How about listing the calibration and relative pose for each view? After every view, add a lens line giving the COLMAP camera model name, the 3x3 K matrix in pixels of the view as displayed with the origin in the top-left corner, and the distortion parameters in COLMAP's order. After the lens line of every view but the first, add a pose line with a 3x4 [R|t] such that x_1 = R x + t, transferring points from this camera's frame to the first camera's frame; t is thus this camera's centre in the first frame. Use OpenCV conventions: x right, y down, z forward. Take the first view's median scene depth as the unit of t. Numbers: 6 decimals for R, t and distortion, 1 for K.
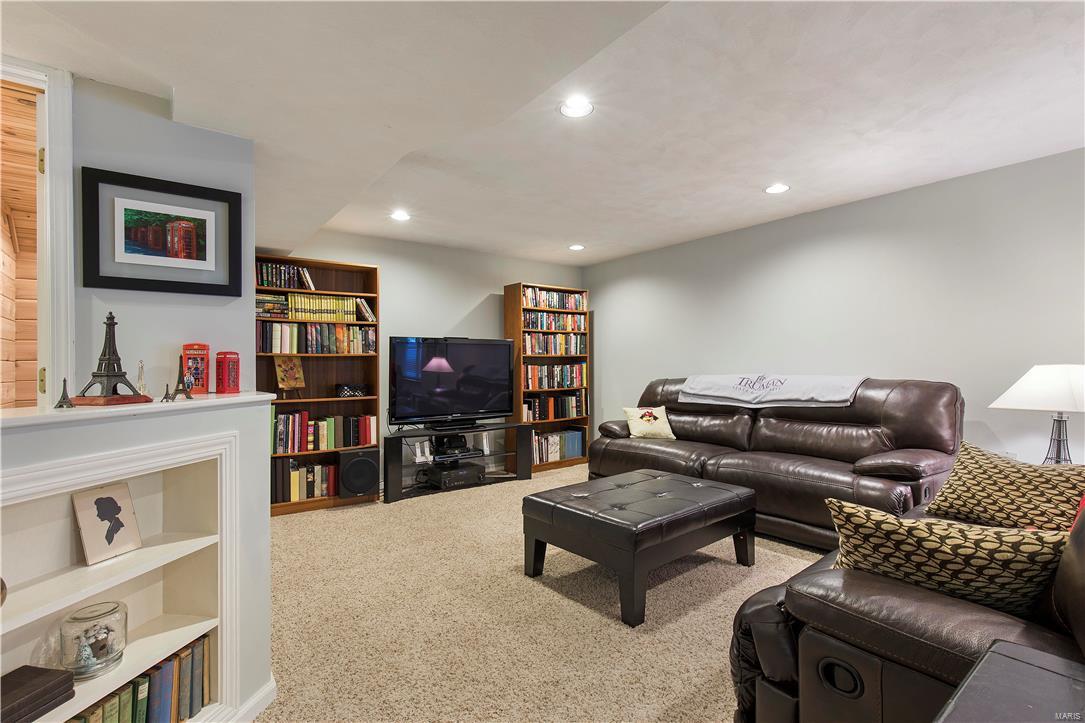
lens RADIAL K [[506.8, 0, 548.6], [0, 506.8, 365.4], [0, 0, 1]] dist [-0.002749, -0.000019]
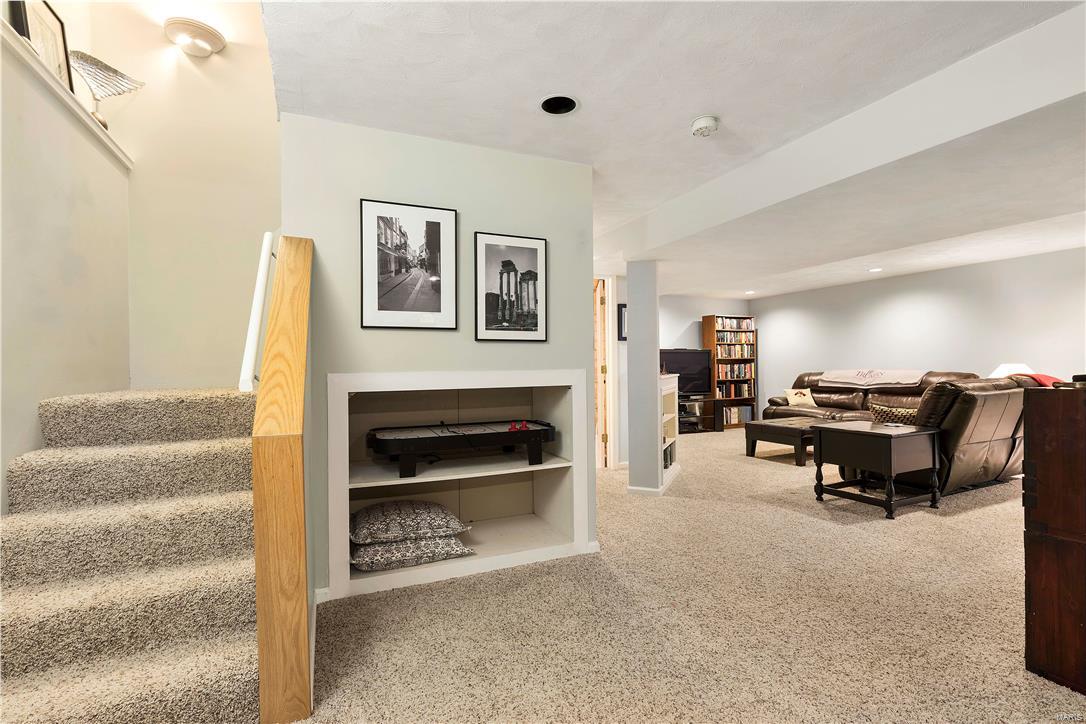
lens RADIAL K [[507.3, 0, 549.1], [0, 507.3, 365.9], [0, 0, 1]] dist [-0.002749, -0.000019]
pose [[0.972985, -0.000059, -0.230870, -0.196646], [0.000898, 0.999993, 0.003527, -0.001643], [0.230868, -0.003639, 0.972978, -0.734560]]
